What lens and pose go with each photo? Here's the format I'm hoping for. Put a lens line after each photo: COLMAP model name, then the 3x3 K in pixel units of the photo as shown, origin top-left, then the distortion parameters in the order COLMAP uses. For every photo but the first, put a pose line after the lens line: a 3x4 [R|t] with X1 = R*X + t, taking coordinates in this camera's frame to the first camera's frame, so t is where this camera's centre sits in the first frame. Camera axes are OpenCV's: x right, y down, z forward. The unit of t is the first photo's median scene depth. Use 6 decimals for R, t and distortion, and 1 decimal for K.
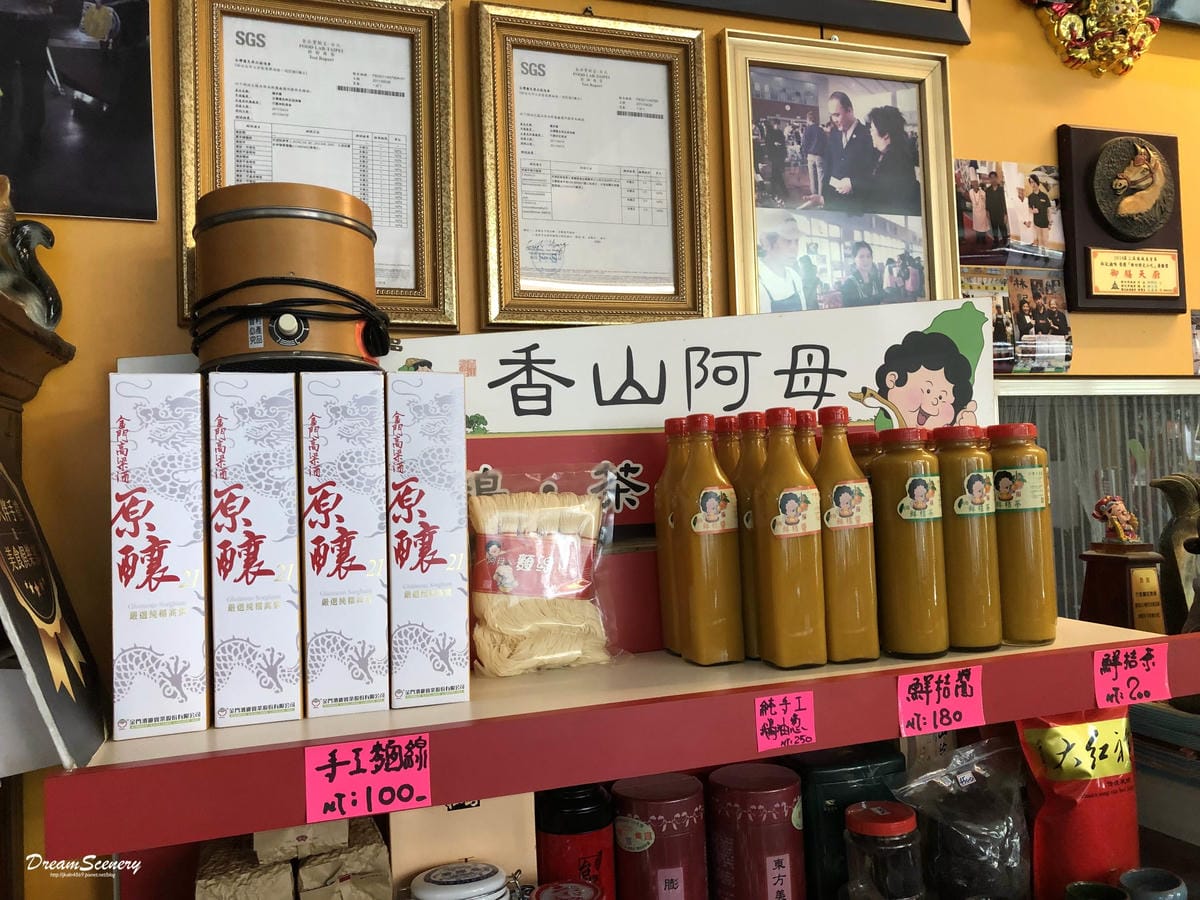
lens RADIAL K [[995.8, 0, 599.7], [0, 995.8, 447.6], [0, 0, 1]] dist [0.011219, 0.004137]
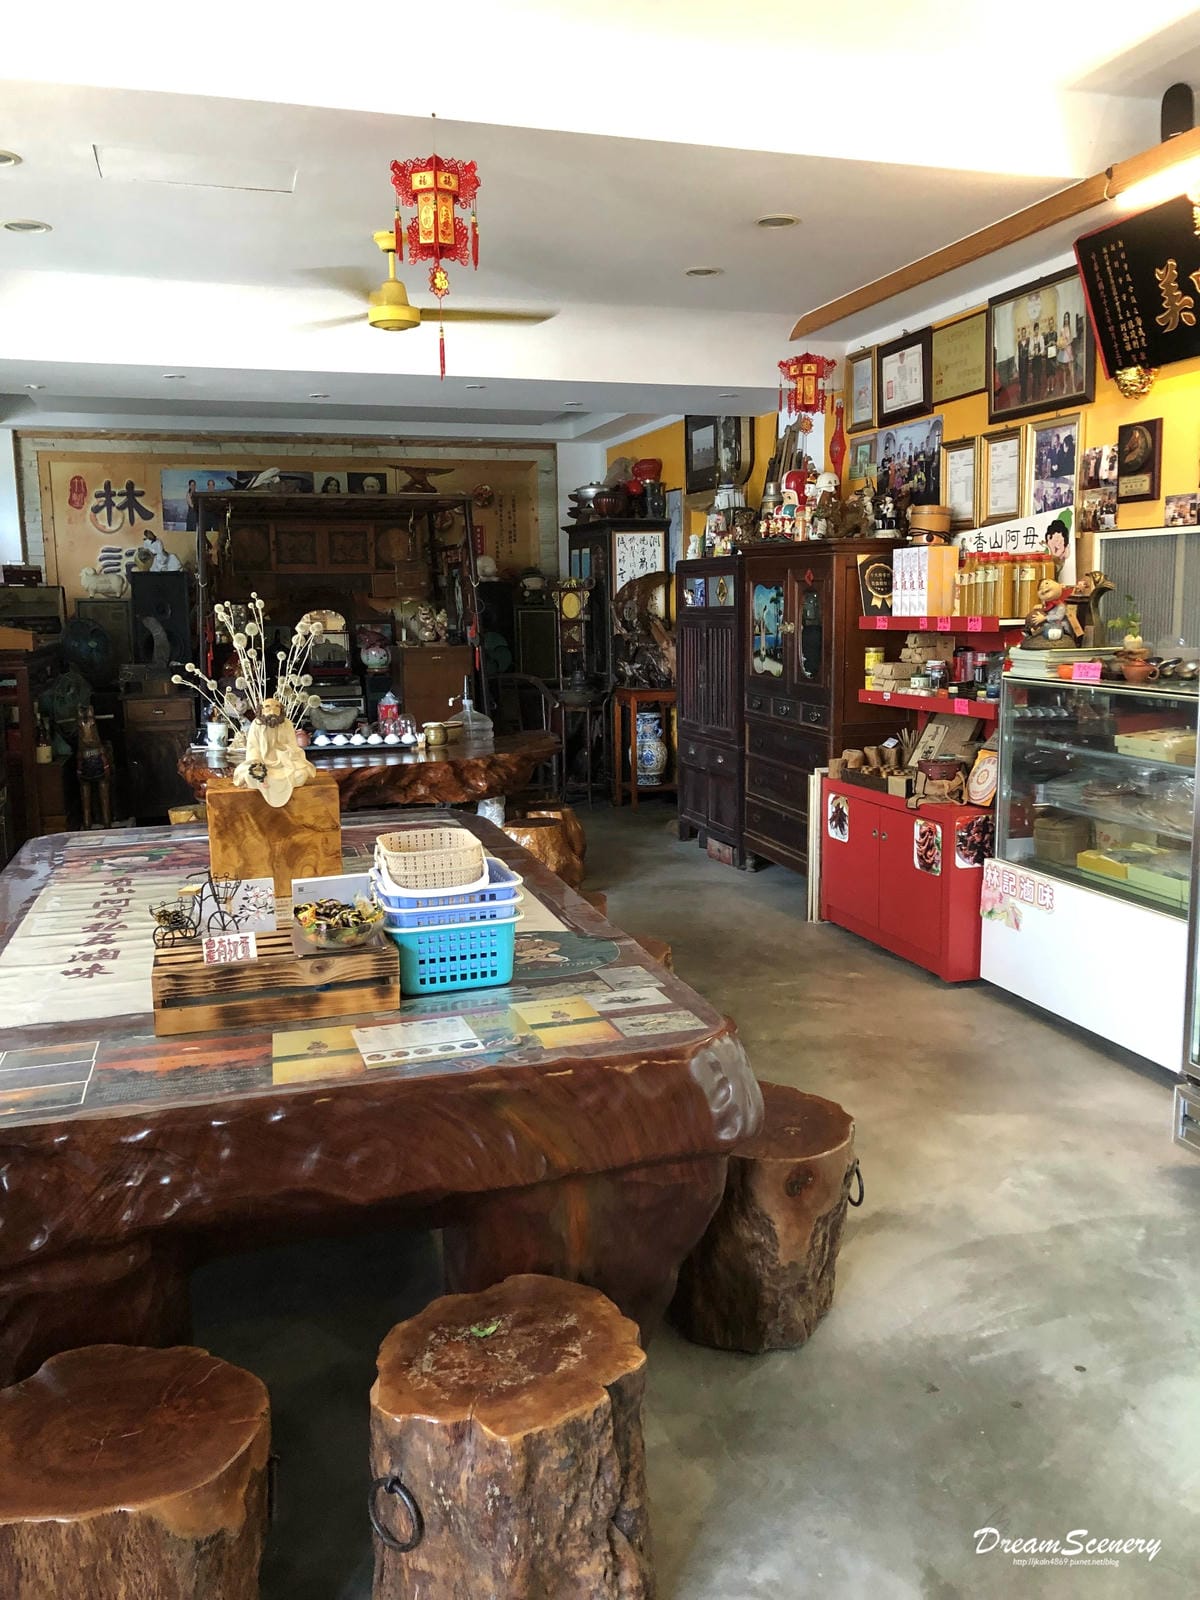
lens RADIAL K [[1327.8, 0, 601.5], [0, 1327.8, 797.7], [0, 0, 1]] dist [0.011219, 0.004137]
pose [[-0.041386, 0.190175, -0.980878, 4.202920], [0.053262, 0.980743, 0.187901, -0.117440], [0.997723, -0.044467, -0.050718, -0.157573]]
